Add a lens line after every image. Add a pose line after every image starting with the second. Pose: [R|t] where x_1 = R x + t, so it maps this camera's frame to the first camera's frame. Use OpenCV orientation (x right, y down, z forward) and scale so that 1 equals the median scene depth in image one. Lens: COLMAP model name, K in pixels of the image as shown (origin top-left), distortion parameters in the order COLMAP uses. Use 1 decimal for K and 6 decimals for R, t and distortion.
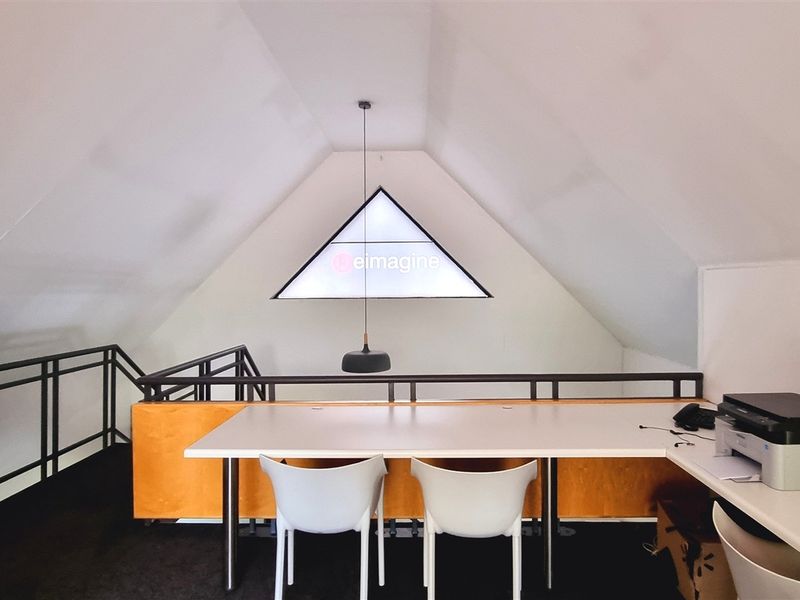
lens RADIAL K [[545.2, 0, 404.3], [0, 545.2, 295.0], [0, 0, 1]] dist [0.006077, 0.003467]
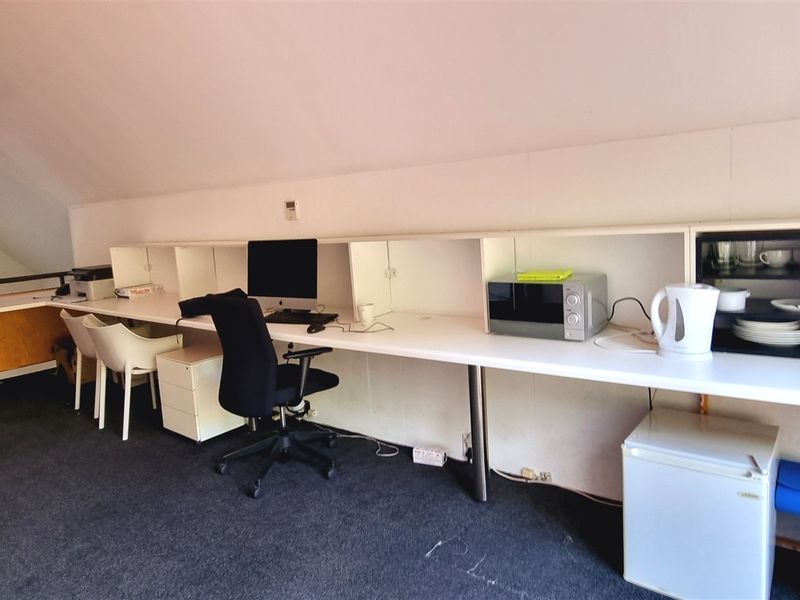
lens RADIAL K [[545.2, 0, 404.3], [0, 545.2, 295.0], [0, 0, 1]] dist [0.006077, 0.003467]
pose [[0.587644, -0.142342, 0.796501, -0.218913], [0.065373, 0.989538, 0.128608, 0.066695], [-0.806474, -0.023506, 0.590802, -0.812374]]
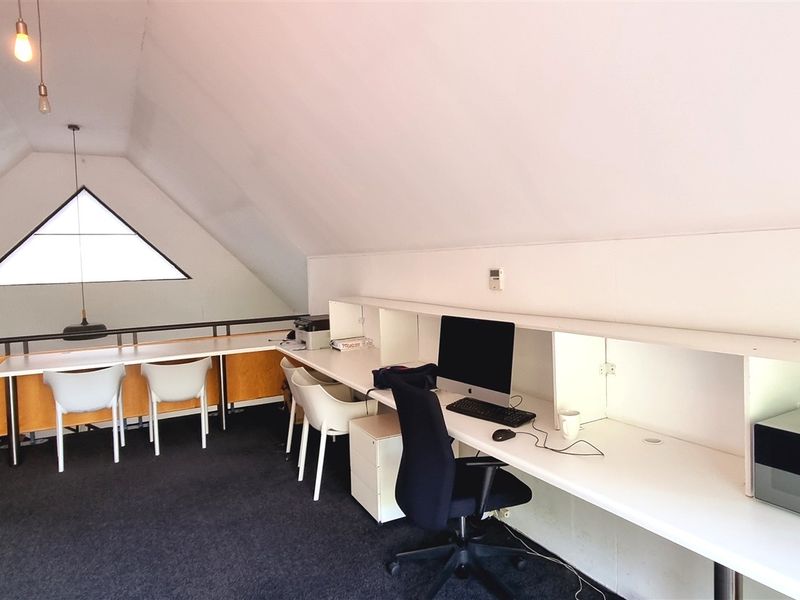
lens RADIAL K [[545.2, 0, 404.3], [0, 545.2, 295.0], [0, 0, 1]] dist [0.006077, 0.003467]
pose [[0.866909, -0.045321, 0.496401, -0.086785], [0.029379, 0.998772, 0.039879, 0.013153], [-0.497599, -0.019988, 0.867177, -0.742374]]
